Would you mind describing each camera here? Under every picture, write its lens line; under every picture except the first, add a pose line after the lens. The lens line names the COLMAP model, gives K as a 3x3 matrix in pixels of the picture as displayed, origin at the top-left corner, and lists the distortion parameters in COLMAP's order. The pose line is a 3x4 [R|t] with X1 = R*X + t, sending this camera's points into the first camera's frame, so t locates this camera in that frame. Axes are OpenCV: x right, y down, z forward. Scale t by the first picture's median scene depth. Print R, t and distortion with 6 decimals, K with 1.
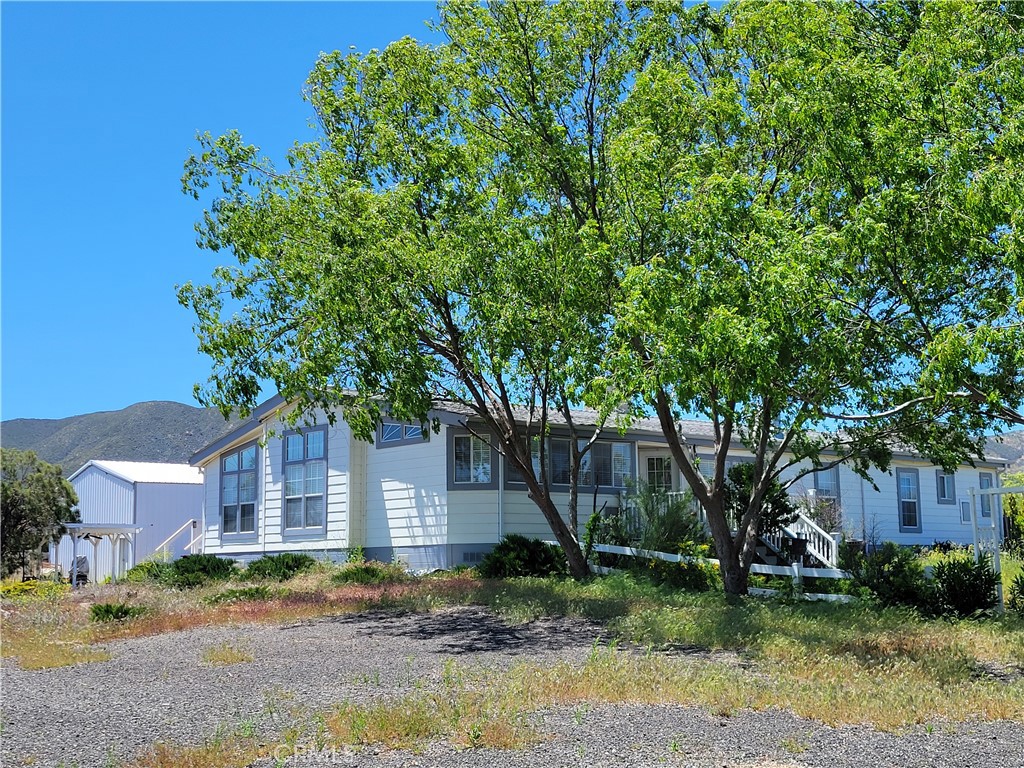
lens RADIAL K [[1355.2, 0, 511.6], [0, 1355.2, 383.7], [0, 0, 1]] dist [0.018196, 0.000000]
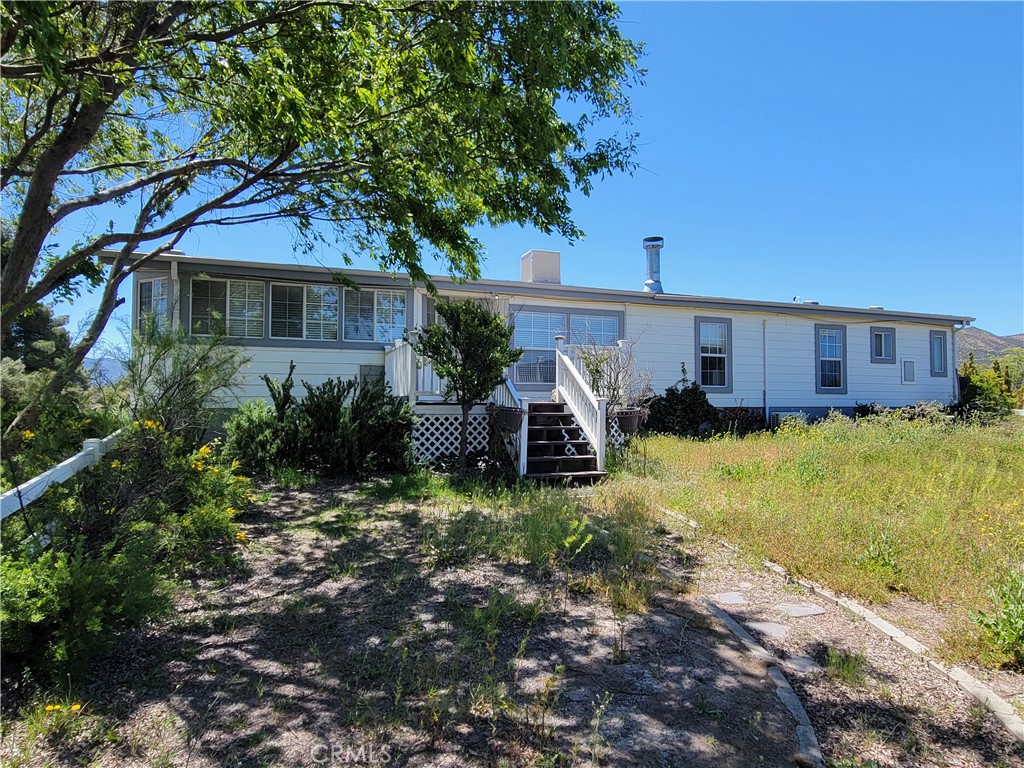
lens RADIAL K [[606.9, 0, 510.5], [0, 606.9, 384.6], [0, 0, 1]] dist [-0.002536, -0.000066]
pose [[0.938233, -0.003211, -0.345988, 0.279194], [0.037328, 0.995060, 0.091987, 0.068562], [0.343984, -0.099220, 0.933719, 0.648370]]
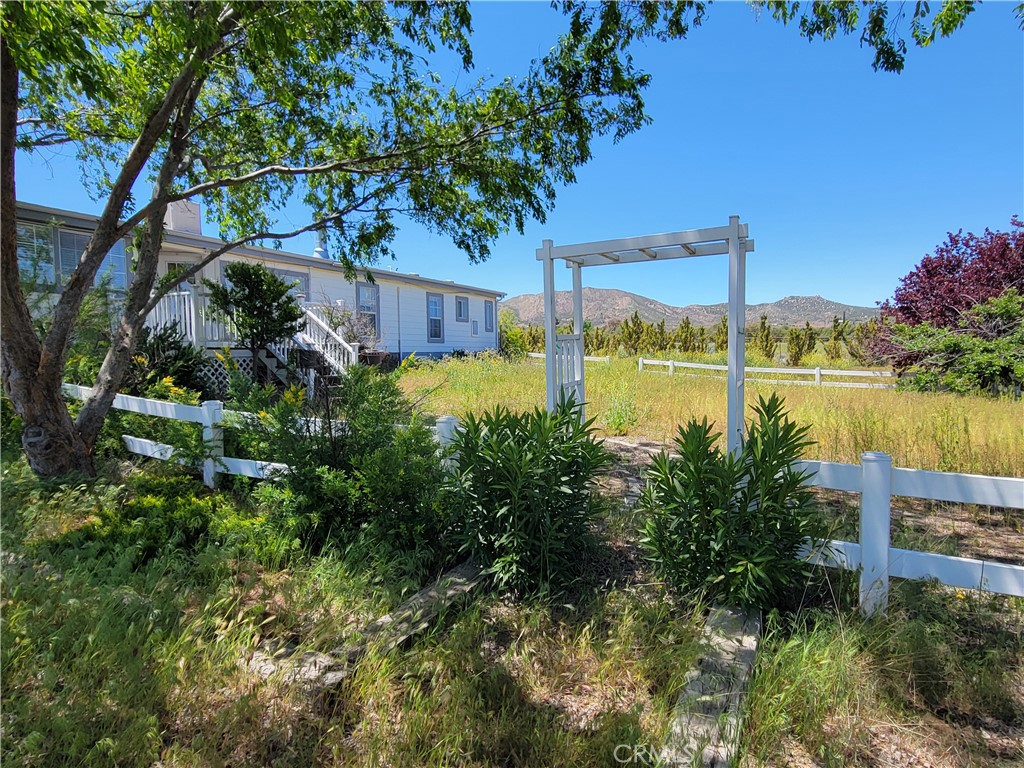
lens RADIAL K [[606.9, 0, 511.4], [0, 606.9, 383.2], [0, 0, 1]] dist [-0.002536, -0.000066]
pose [[0.921252, -0.020407, 0.388430, 0.160308], [-0.048451, 0.984825, 0.166653, 0.056675], [-0.385936, -0.172349, 0.906283, 0.524492]]
